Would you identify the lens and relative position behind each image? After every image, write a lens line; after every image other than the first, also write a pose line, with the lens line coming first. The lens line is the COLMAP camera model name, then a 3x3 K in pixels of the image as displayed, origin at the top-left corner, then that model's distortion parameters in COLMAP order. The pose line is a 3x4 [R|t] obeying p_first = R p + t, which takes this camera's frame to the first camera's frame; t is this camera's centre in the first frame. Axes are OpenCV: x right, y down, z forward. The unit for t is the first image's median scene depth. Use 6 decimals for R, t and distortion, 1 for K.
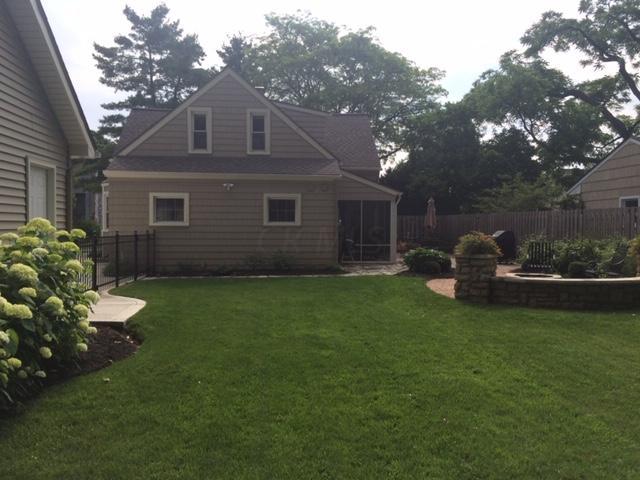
lens RADIAL K [[545.4, 0, 320.0], [0, 545.4, 240.0], [0, 0, 1]] dist [-0.005833, -0.003770]
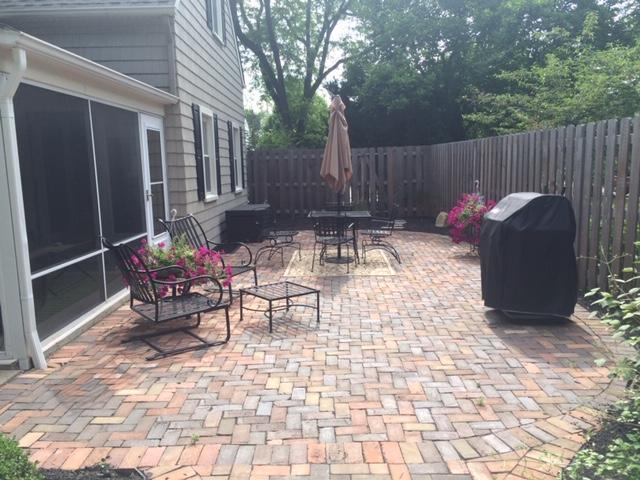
lens RADIAL K [[545.4, 0, 320.0], [0, 545.4, 240.0], [0, 0, 1]] dist [-0.005833, -0.003770]
pose [[0.994970, -0.014846, -0.099063, 0.213512], [0.026253, 0.993034, 0.114865, -0.023279], [0.096668, -0.116888, 0.988429, 0.593960]]
